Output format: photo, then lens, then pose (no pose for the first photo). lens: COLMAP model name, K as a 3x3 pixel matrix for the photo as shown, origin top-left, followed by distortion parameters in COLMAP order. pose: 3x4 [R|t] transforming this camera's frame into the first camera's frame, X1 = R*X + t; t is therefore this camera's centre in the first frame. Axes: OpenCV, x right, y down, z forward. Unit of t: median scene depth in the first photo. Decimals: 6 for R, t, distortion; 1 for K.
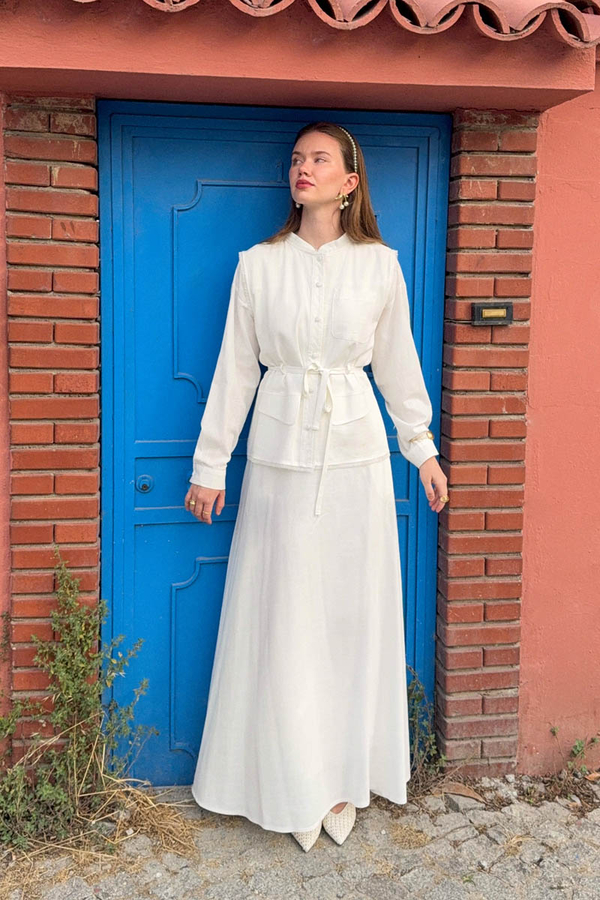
lens RADIAL K [[816.3, 0, 300.0], [0, 816.3, 450.0], [0, 0, 1]] dist [-0.001579, -0.018983]
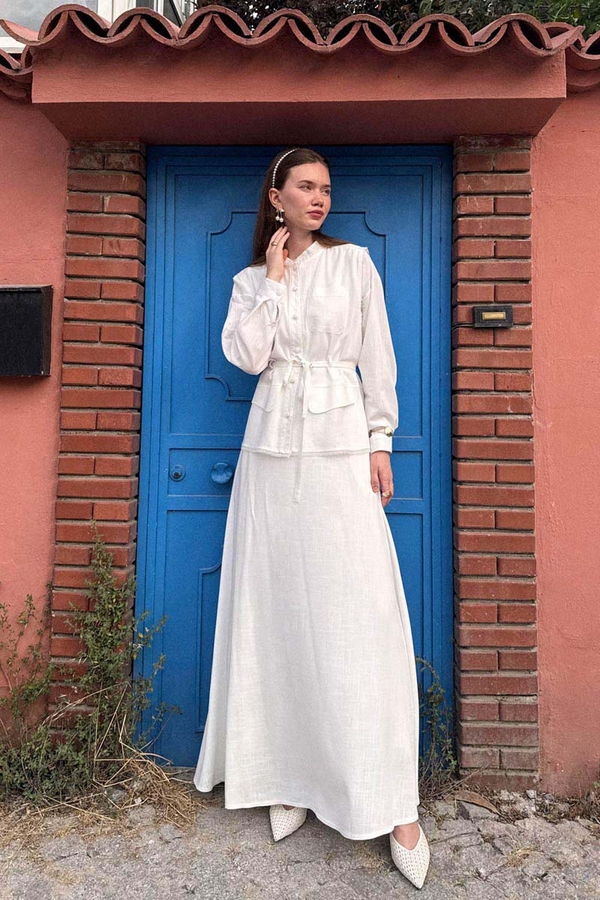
lens RADIAL K [[706.7, 0, 299.8], [0, 706.7, 417.4], [0, 0, 1]] dist [-0.009207, -0.003596]
pose [[0.984173, 0.006981, -0.177073, 0.153402], [-0.035019, 0.987181, -0.155718, 0.117026], [0.173716, 0.159455, 0.971801, 0.079624]]
